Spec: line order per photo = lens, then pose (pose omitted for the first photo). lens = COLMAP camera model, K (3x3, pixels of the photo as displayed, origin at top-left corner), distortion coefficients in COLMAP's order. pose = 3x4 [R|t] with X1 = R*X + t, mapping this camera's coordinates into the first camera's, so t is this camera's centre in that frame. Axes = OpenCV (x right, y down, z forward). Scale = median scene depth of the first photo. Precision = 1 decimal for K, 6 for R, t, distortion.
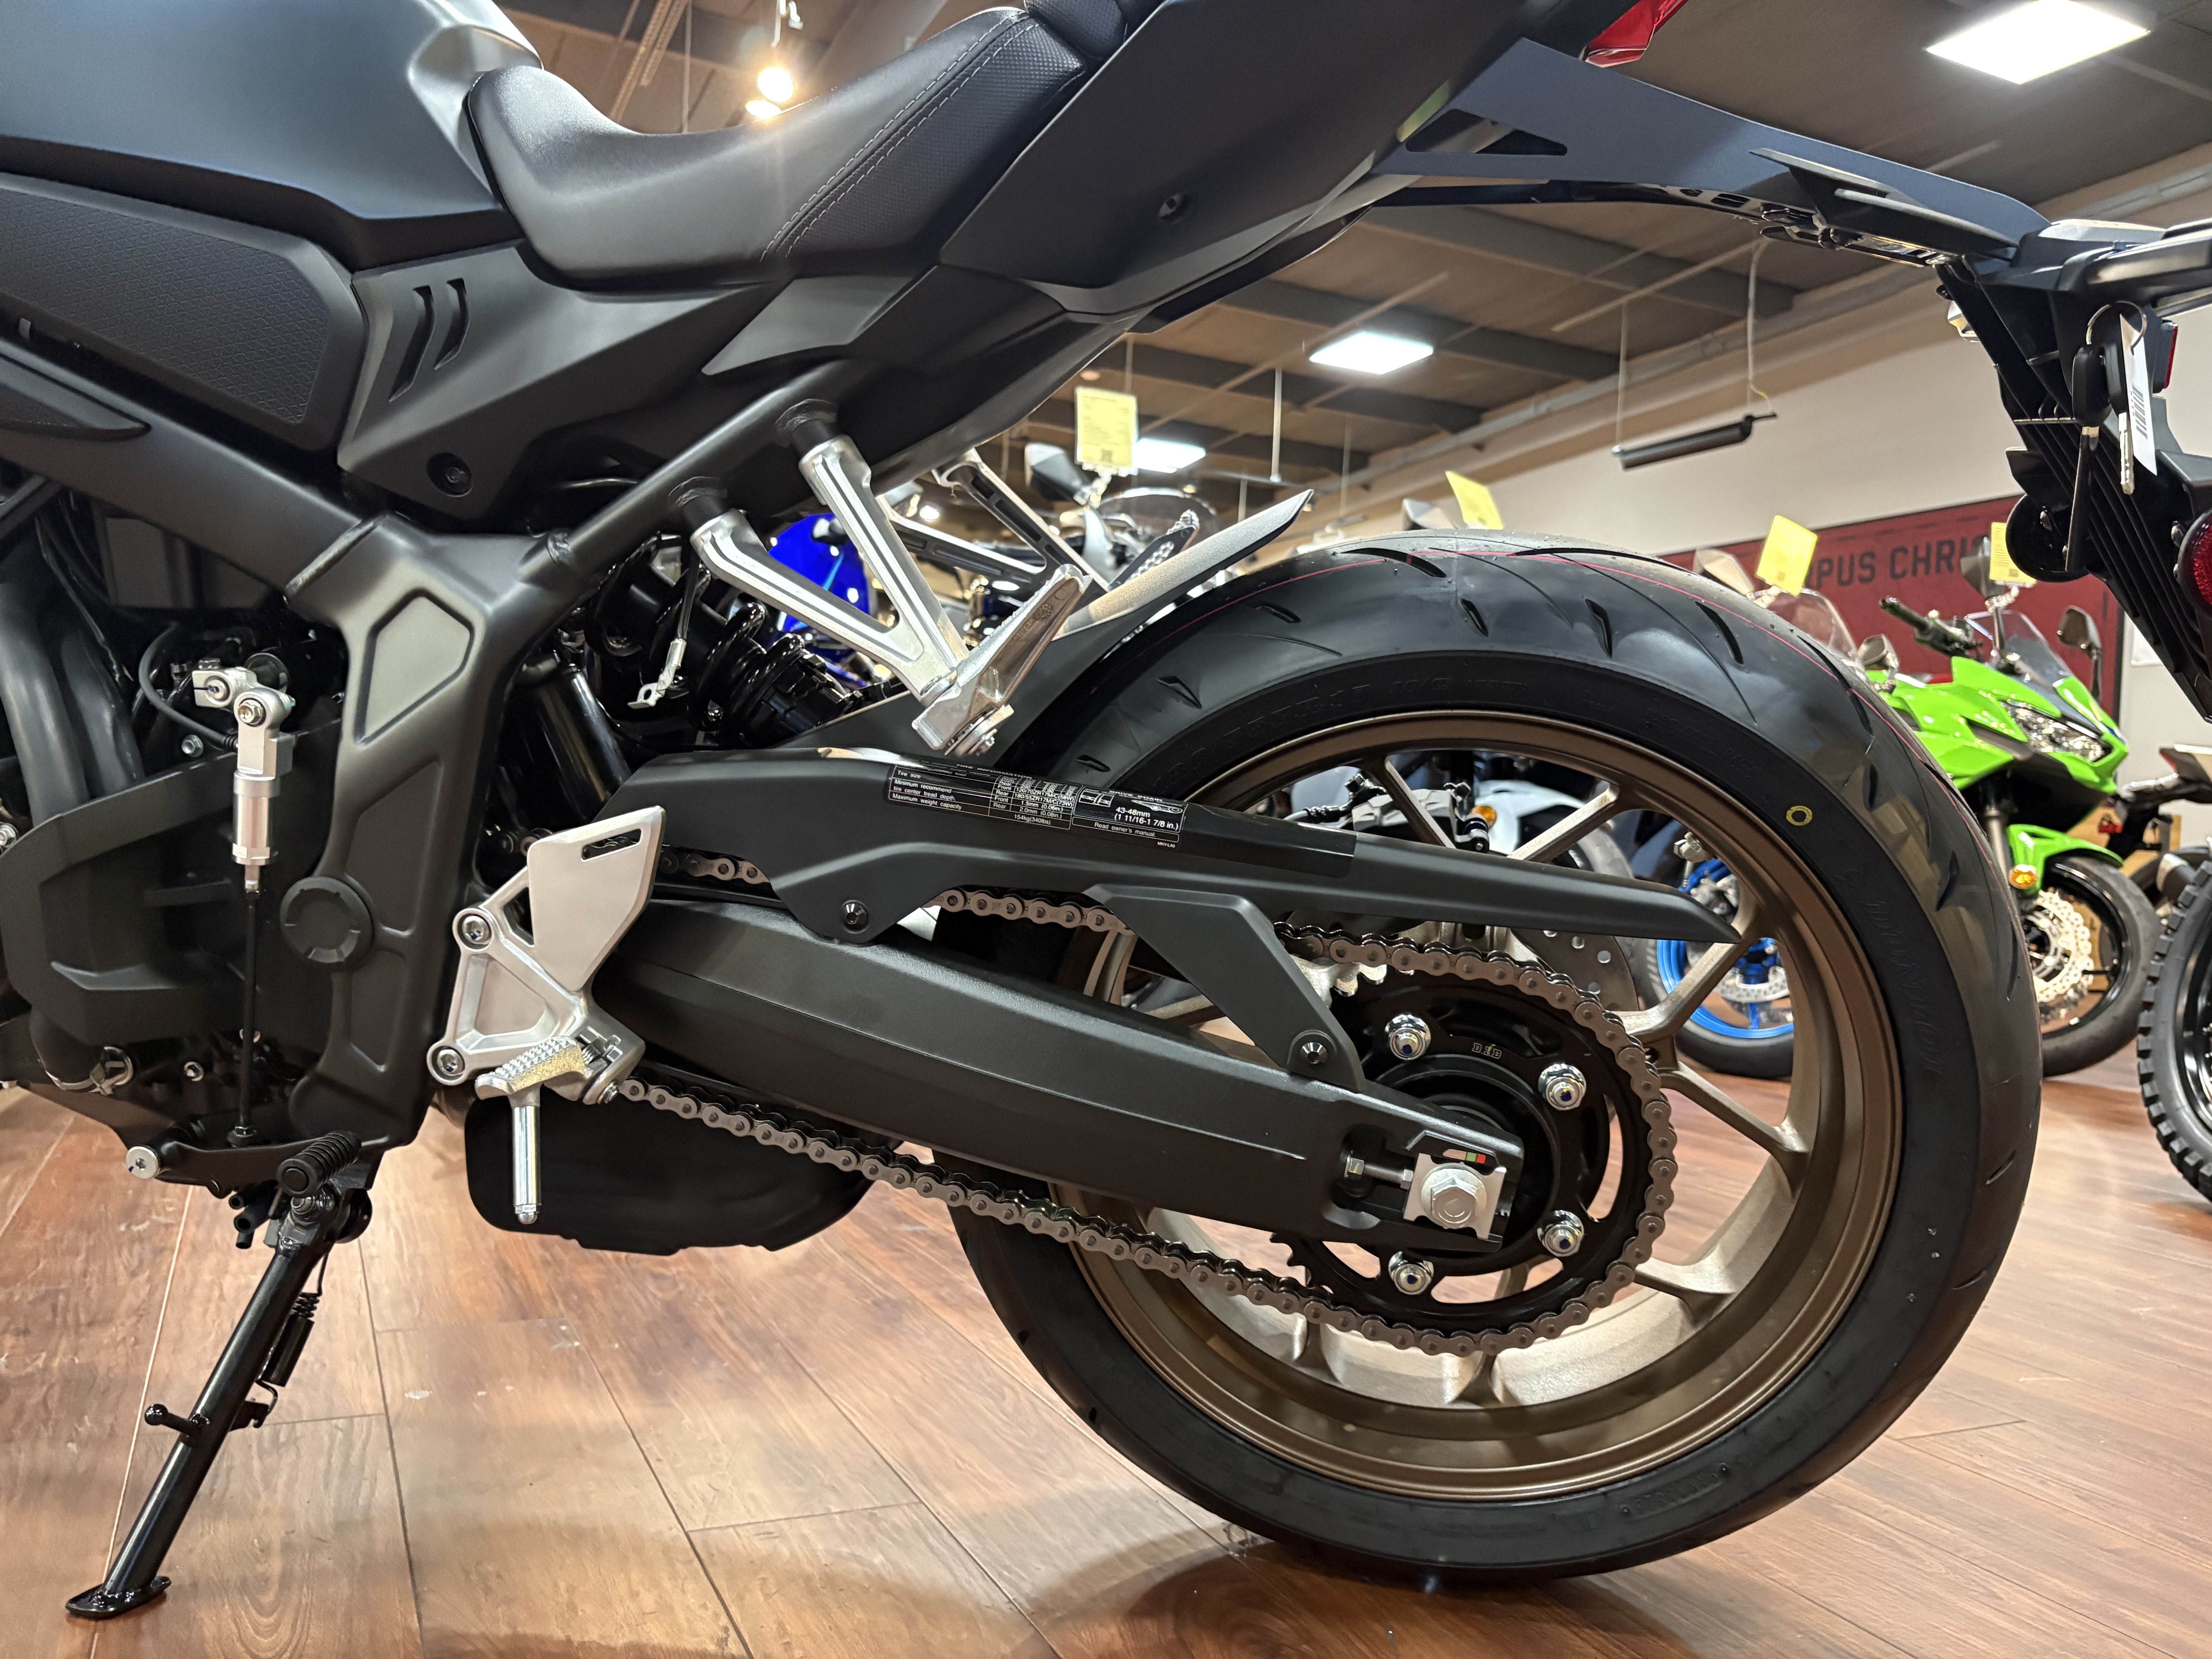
lens RADIAL K [[1687.2, 0, 1099.6], [0, 1687.2, 822.6], [0, 0, 1]] dist [0.039111, -0.046482]
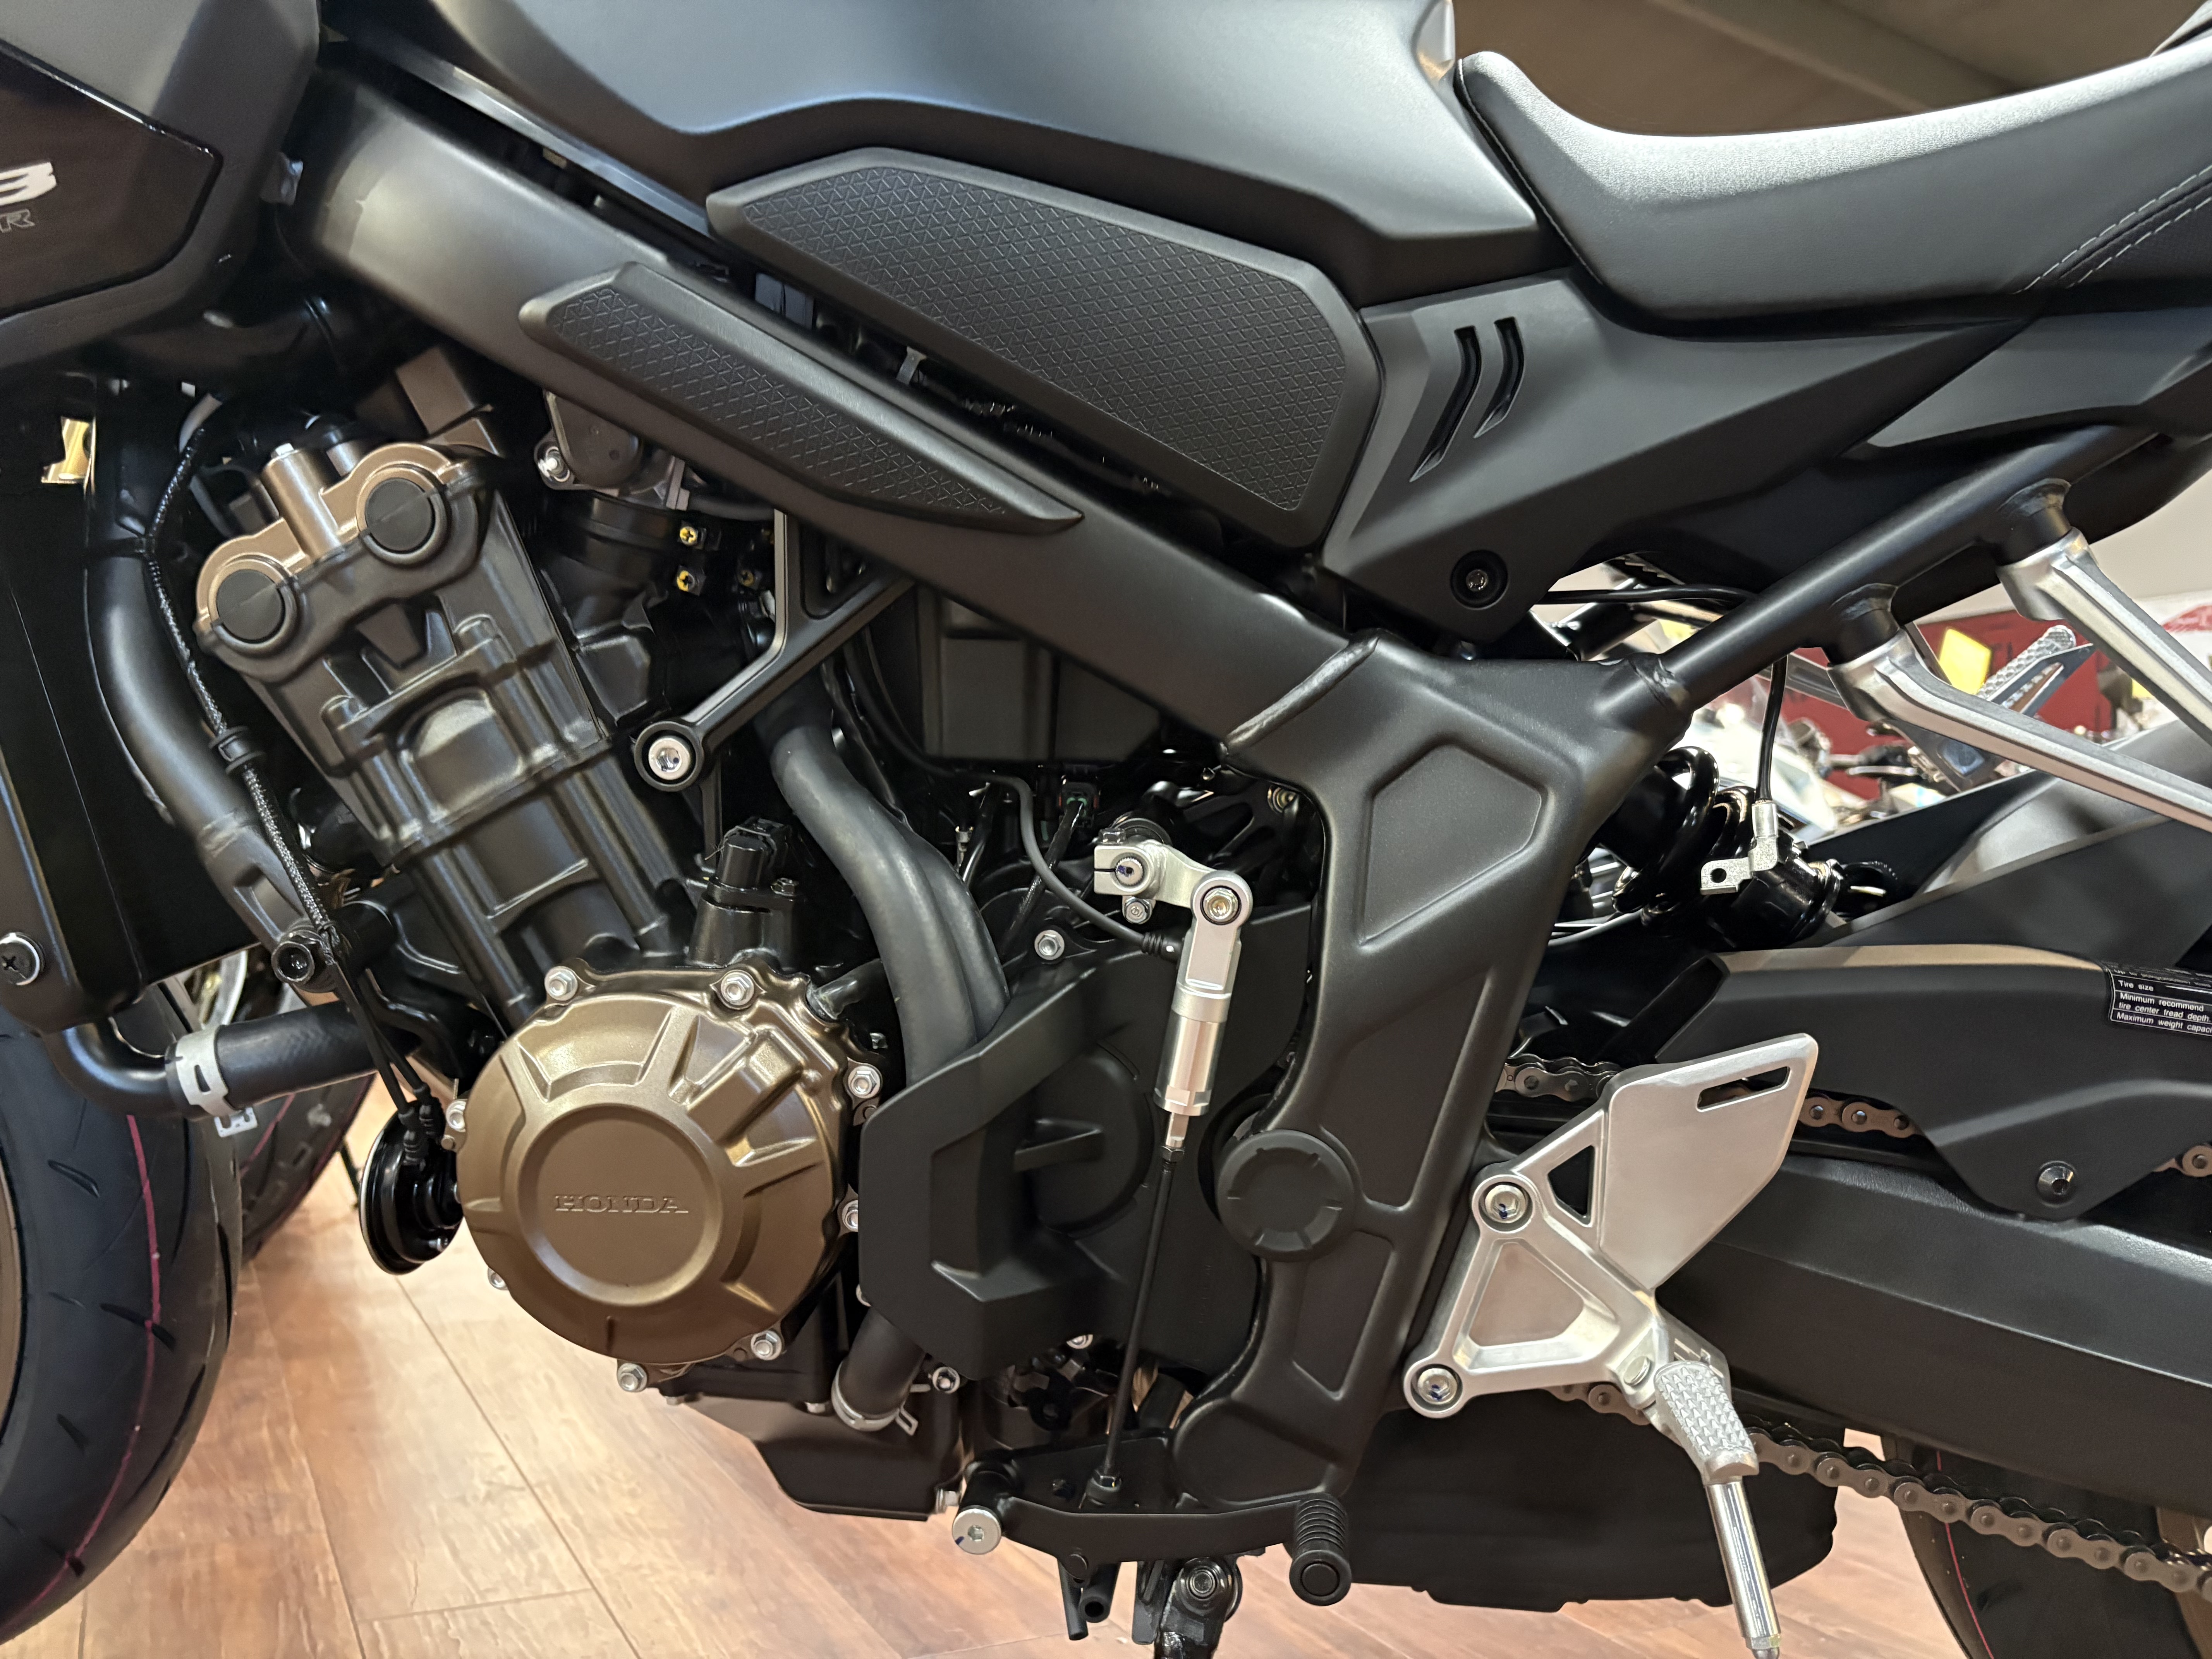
lens RADIAL K [[1687.2, 0, 1105.5], [0, 1687.2, 825.7], [0, 0, 1]] dist [0.039111, -0.046482]
pose [[0.997889, -0.005097, 0.064746, -0.551119], [0.008530, 0.998566, -0.052856, -0.057408], [-0.064384, 0.053296, 0.996501, 0.268706]]
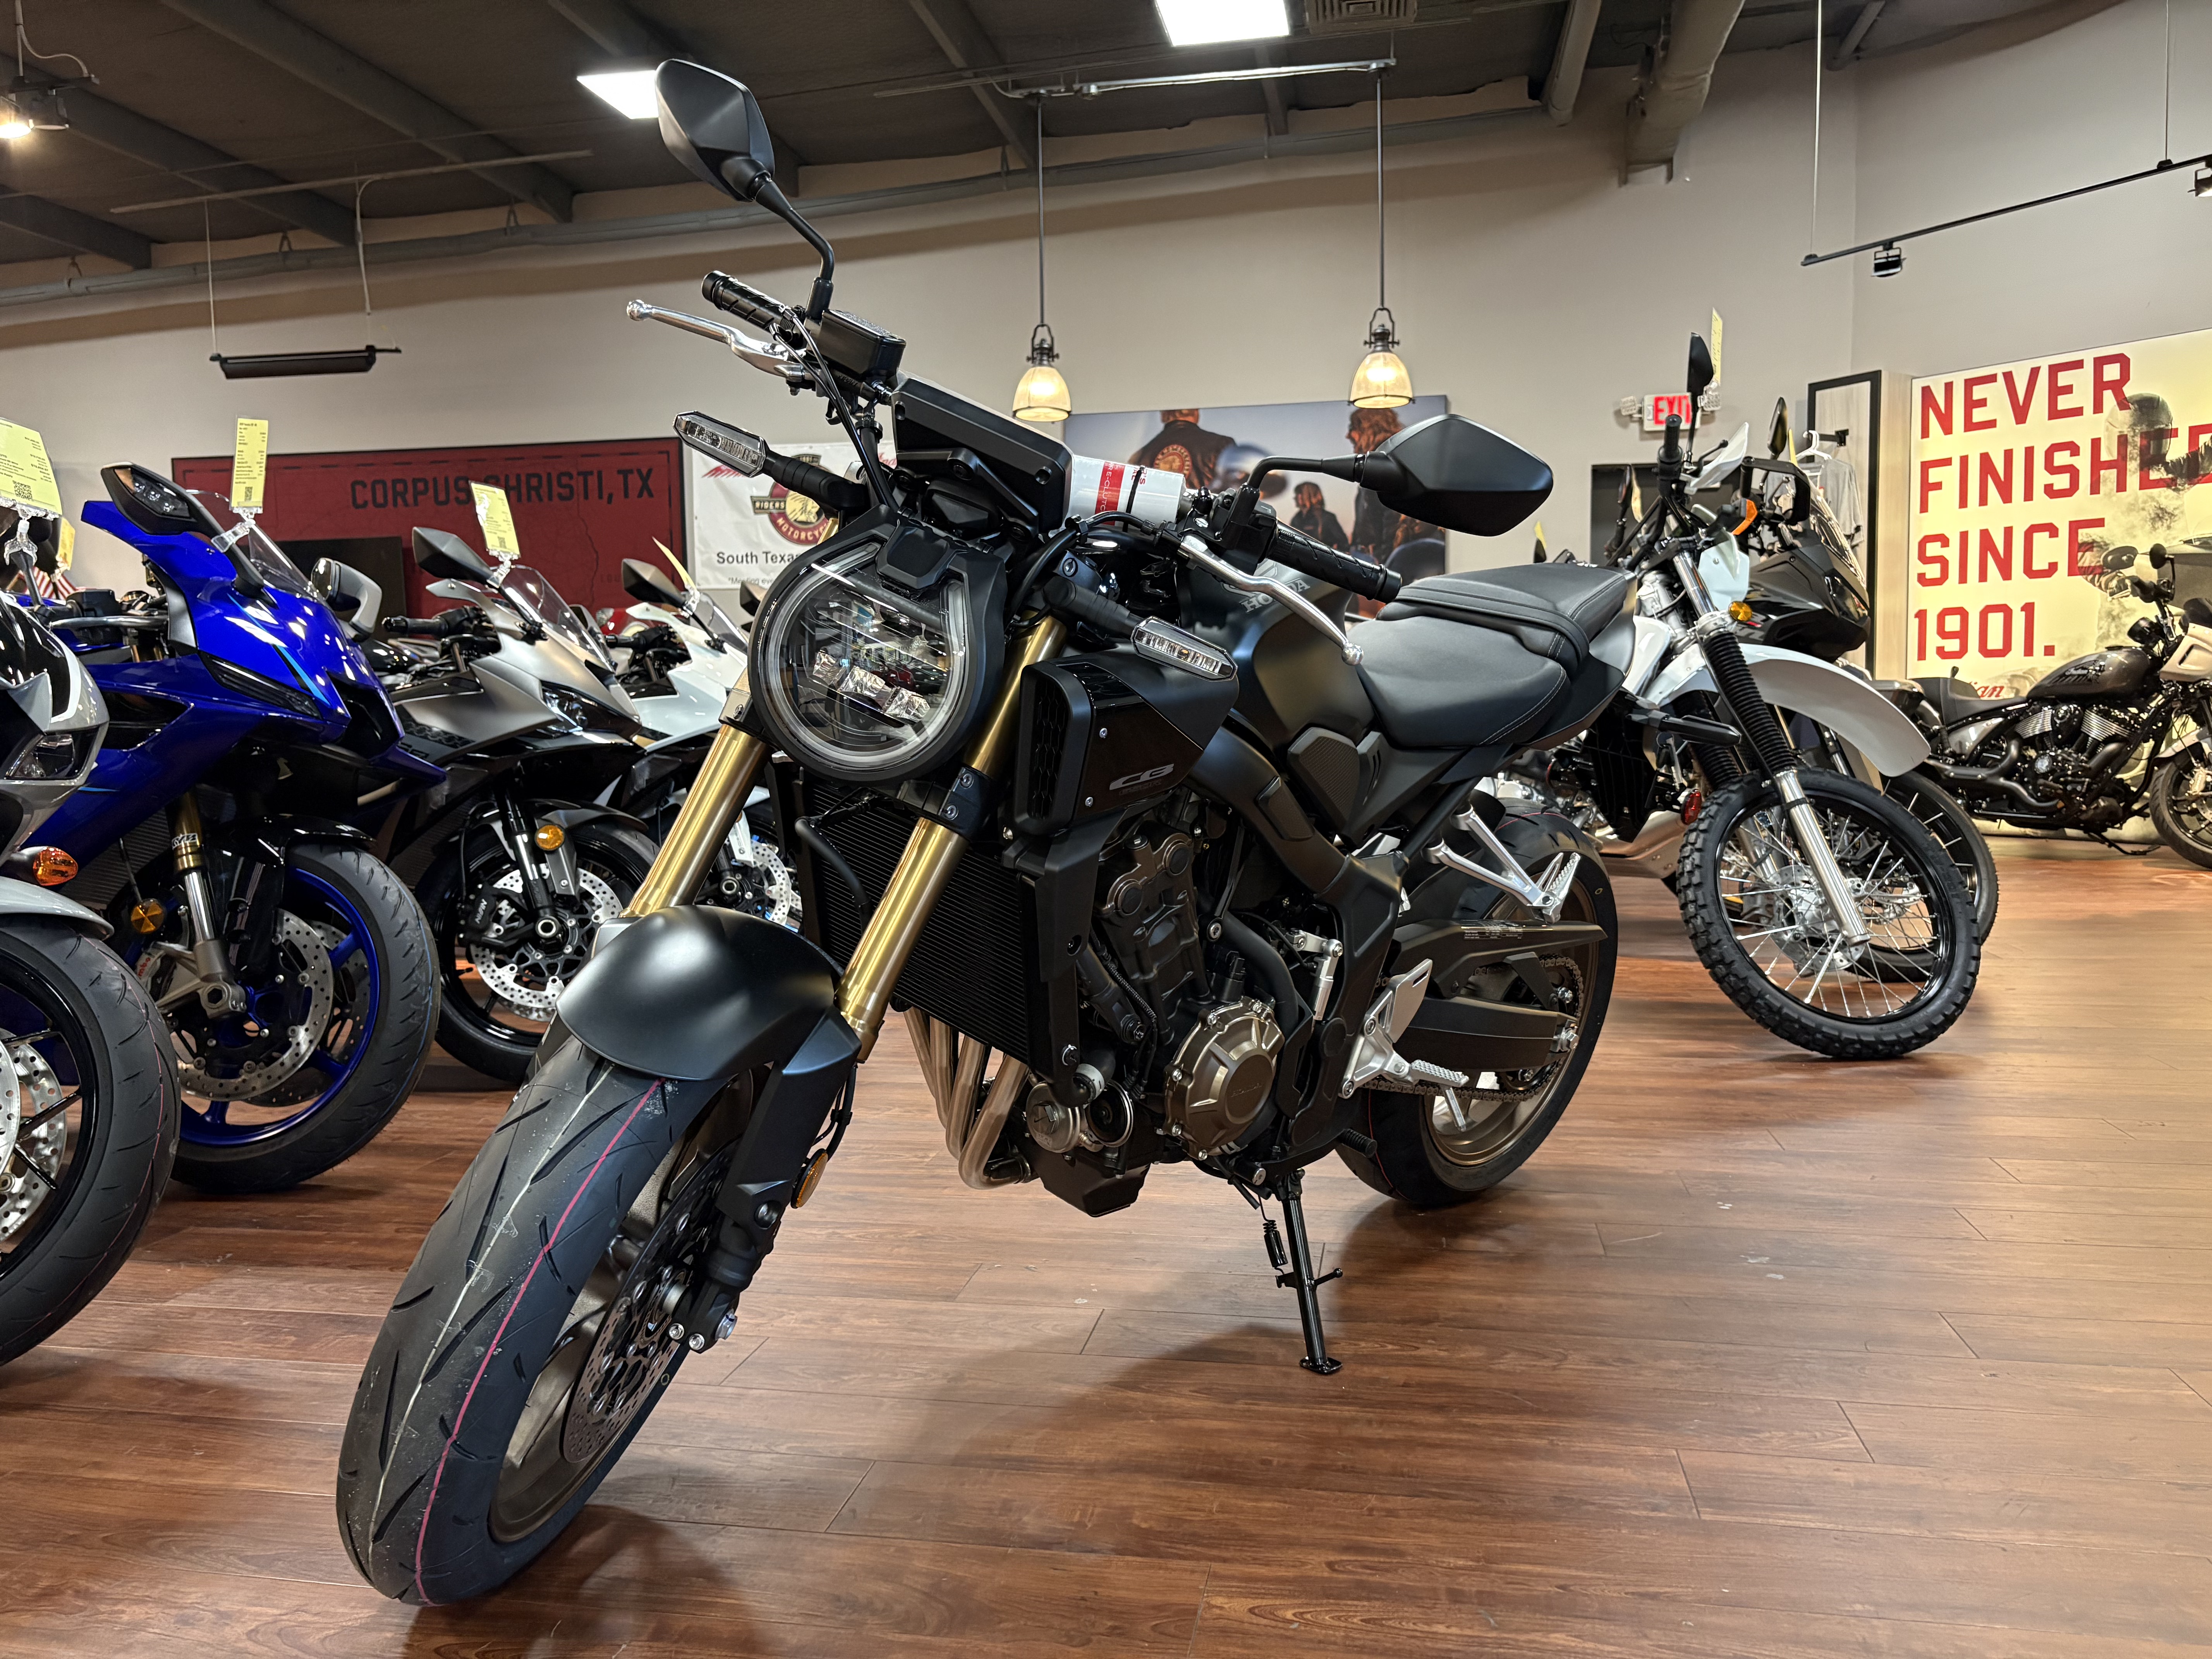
lens RADIAL K [[1687.2, 0, 1111.4], [0, 1687.2, 825.5], [0, 0, 1]] dist [0.039111, -0.046482]
pose [[0.580168, -0.122327, 0.805258, -2.246478], [0.042791, 0.991870, 0.119845, -0.468435], [-0.813372, -0.035073, 0.580686, -0.034029]]
